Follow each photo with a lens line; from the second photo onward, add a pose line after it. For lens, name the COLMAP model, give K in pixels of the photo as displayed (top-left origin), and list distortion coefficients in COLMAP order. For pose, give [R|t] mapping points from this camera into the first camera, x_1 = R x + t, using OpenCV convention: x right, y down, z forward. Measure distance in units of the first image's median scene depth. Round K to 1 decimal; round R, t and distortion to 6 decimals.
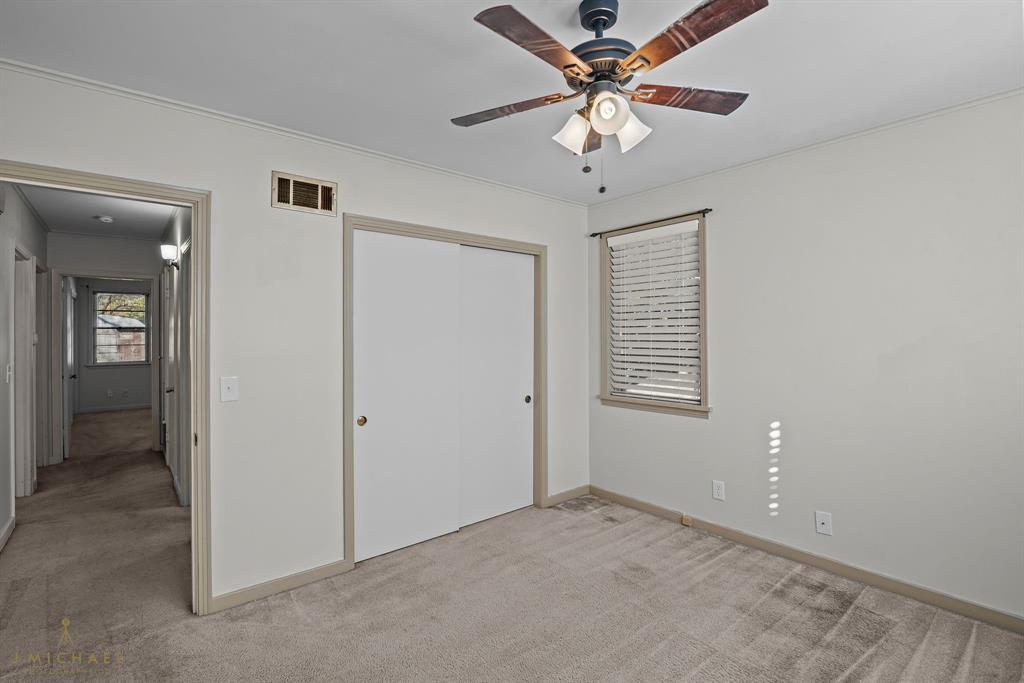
lens RADIAL K [[495.9, 0, 512.0], [0, 495.9, 341.5], [0, 0, 1]] dist [-0.000367, -0.000267]
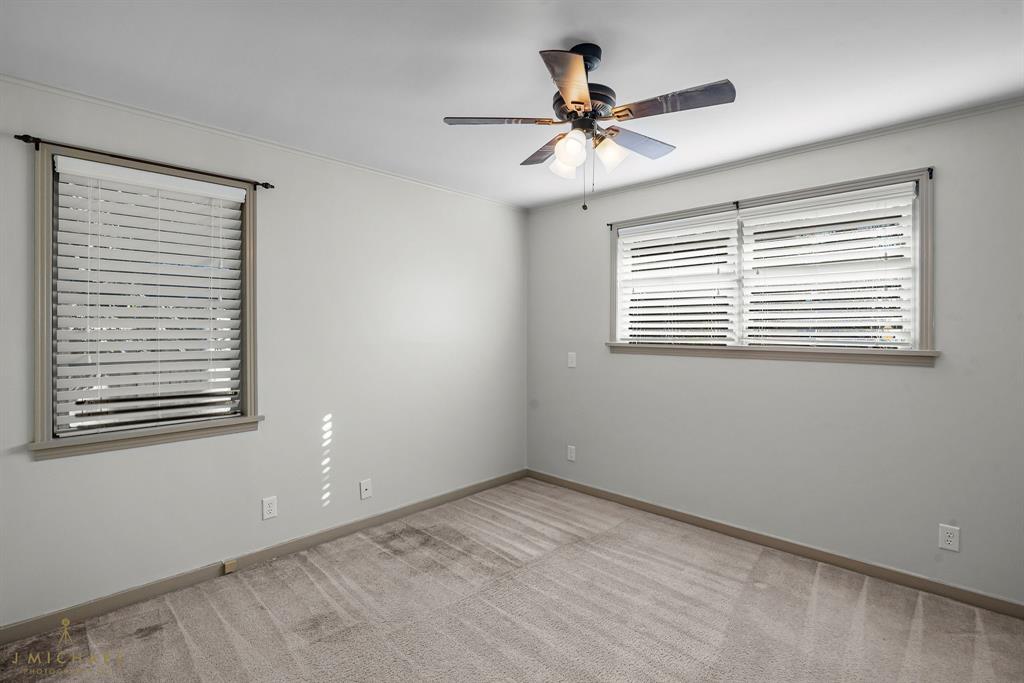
lens RADIAL K [[495.9, 0, 512.0], [0, 495.9, 341.5], [0, 0, 1]] dist [-0.000367, -0.000267]
pose [[-0.134606, -0.020207, 0.990693, -0.553711], [0.007390, 0.999744, 0.021396, -0.012134], [-0.990872, 0.010201, -0.134422, 0.752317]]
